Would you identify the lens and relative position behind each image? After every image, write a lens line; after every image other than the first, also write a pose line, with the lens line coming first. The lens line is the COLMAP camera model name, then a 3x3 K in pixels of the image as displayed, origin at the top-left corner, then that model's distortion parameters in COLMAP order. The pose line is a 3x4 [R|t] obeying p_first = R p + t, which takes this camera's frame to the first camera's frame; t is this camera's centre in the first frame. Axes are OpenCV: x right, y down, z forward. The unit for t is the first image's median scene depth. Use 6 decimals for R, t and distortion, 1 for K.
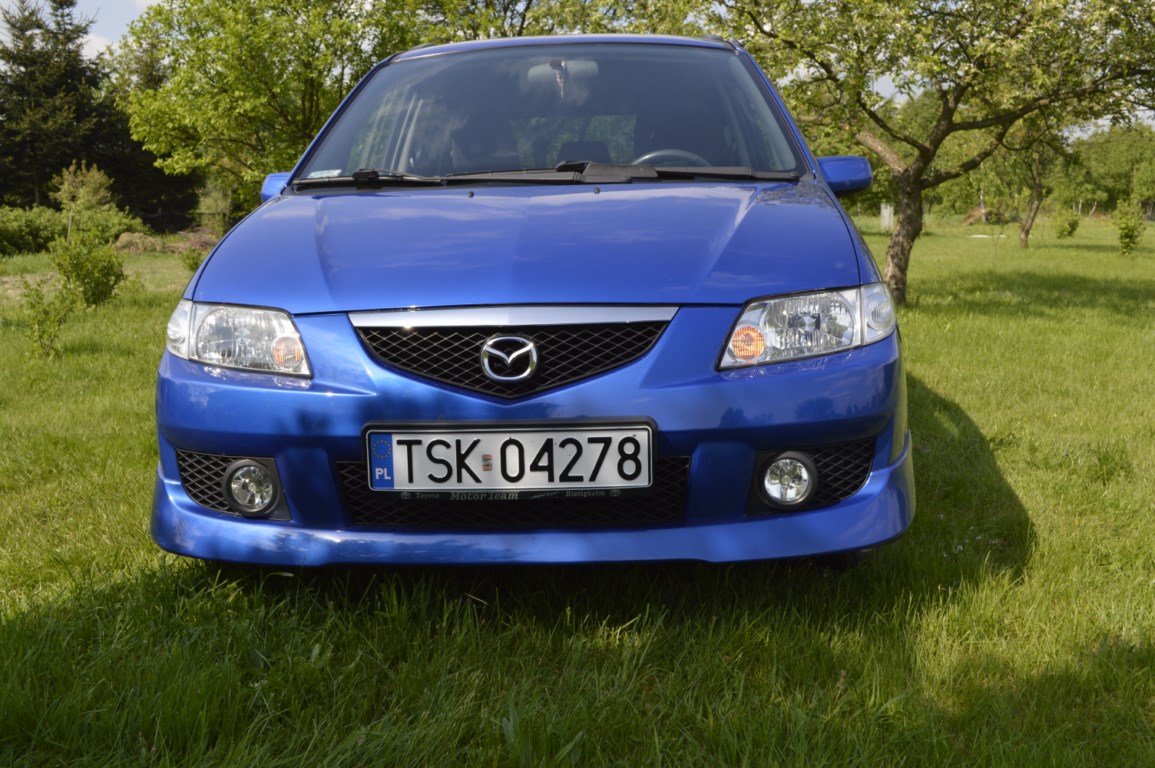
lens RADIAL K [[1198.4, 0, 577.5], [0, 1198.4, 384.0], [0, 0, 1]] dist [-0.019497, -0.015872]
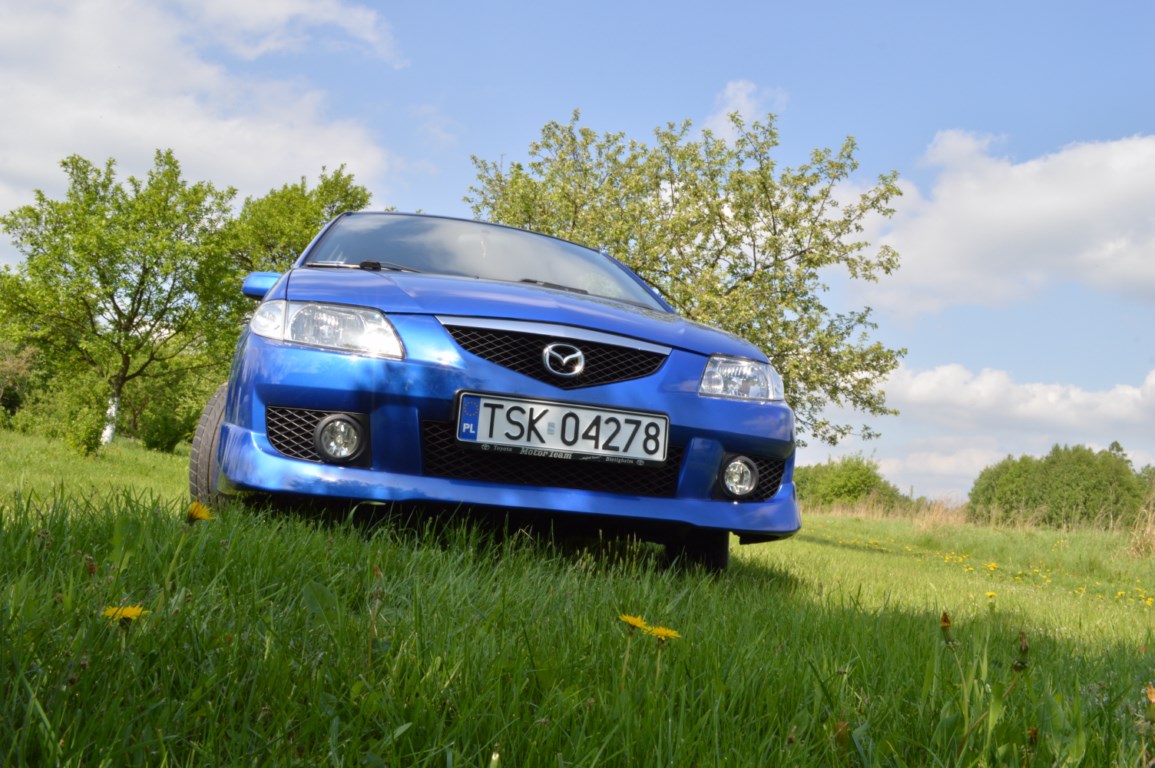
lens RADIAL K [[914.4, 0, 573.9], [0, 914.4, 383.0], [0, 0, 1]] dist [-0.079683, 0.005892]
pose [[0.942621, 0.144872, 0.300796, -0.343906], [-0.068110, 0.965446, -0.251547, 0.255601], [-0.326845, 0.216626, 0.919916, 0.057829]]
